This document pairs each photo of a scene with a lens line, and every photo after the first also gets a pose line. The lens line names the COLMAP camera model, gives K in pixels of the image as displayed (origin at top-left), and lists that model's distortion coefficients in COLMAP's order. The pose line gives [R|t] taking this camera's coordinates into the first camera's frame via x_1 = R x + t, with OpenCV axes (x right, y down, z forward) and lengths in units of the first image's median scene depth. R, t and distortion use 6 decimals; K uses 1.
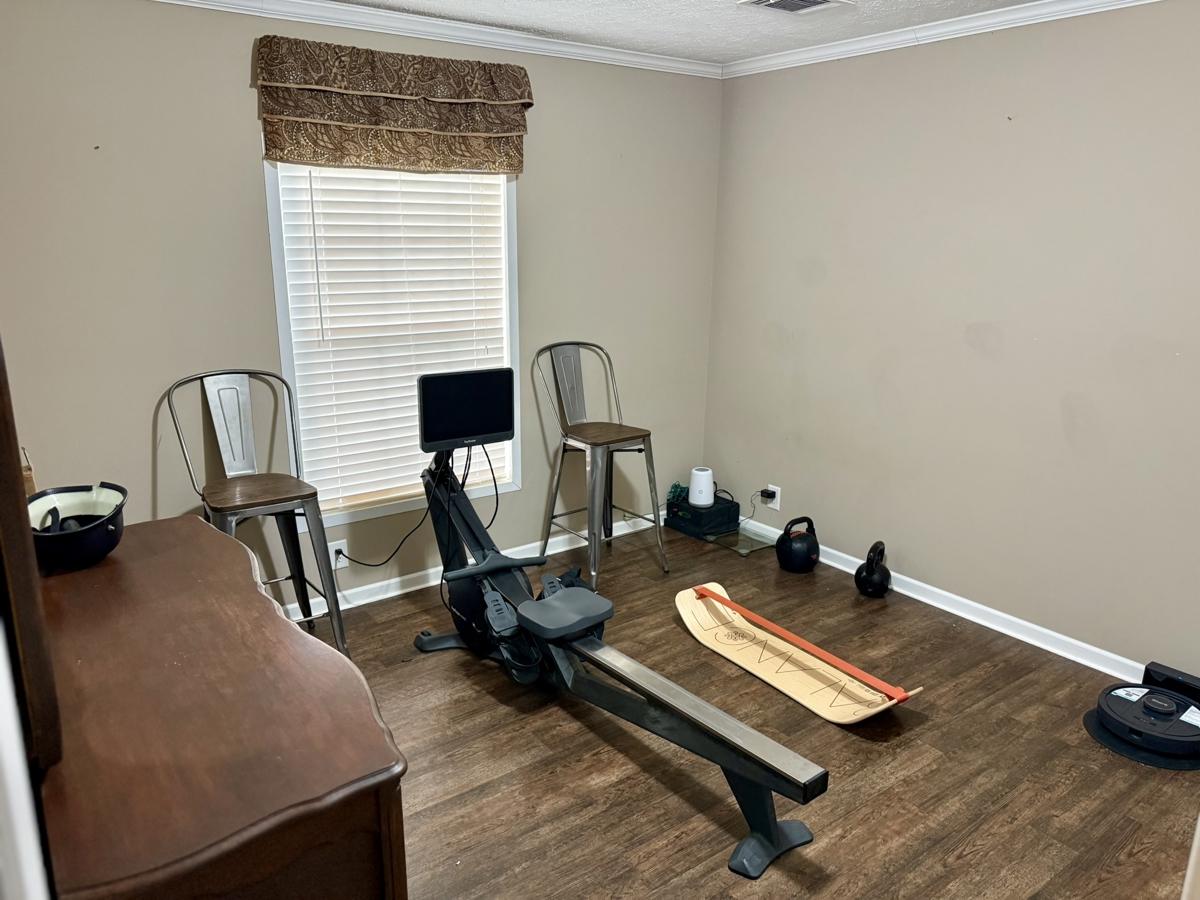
lens RADIAL K [[857.9, 0, 608.1], [0, 857.9, 448.8], [0, 0, 1]] dist [0.078221, -0.009510]
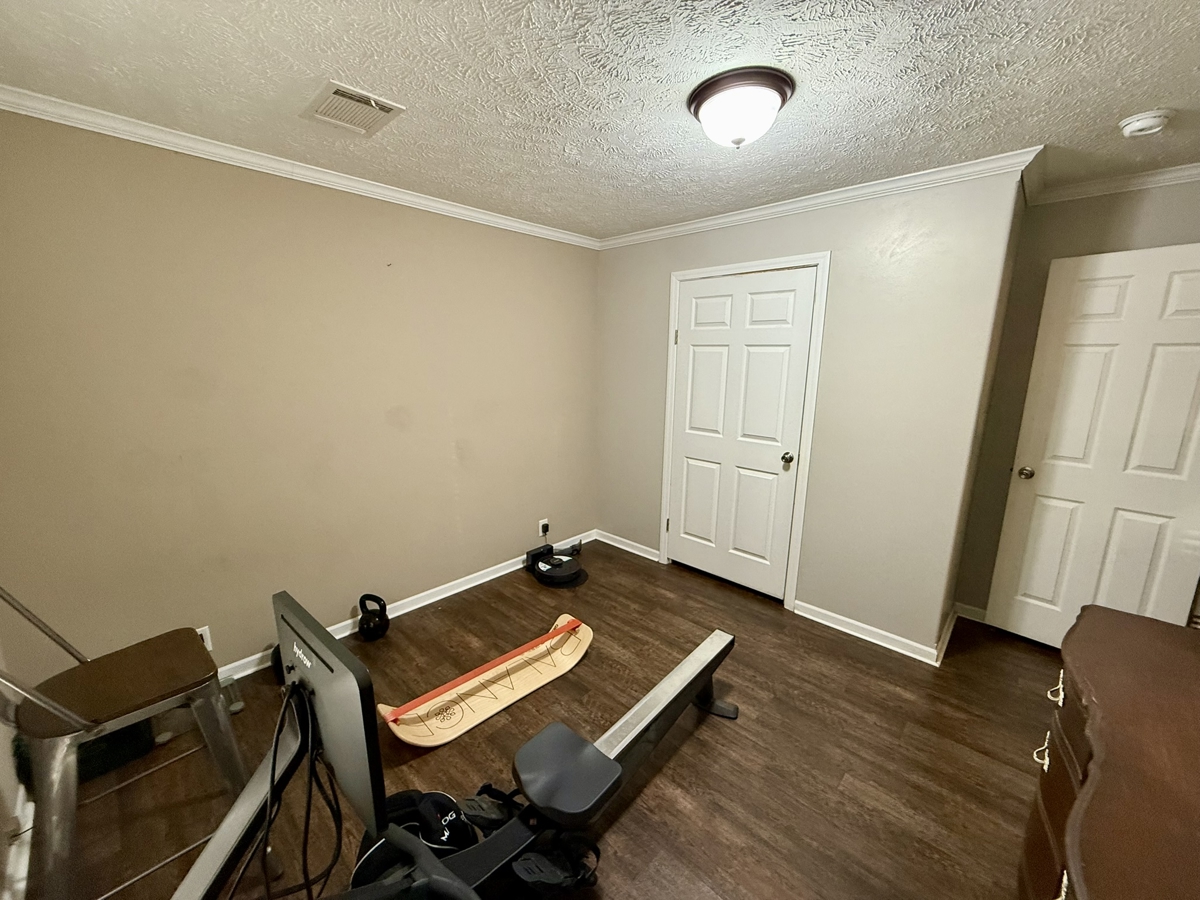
lens RADIAL K [[472.4, 0, 606.0], [0, 472.4, 446.3], [0, 0, 1]] dist [0.012355, 0.000185]
pose [[-0.166736, -0.206205, 0.964198, -0.509301], [0.232287, 0.942149, 0.241658, -0.255625], [-0.958249, 0.264264, -0.109192, 1.022315]]
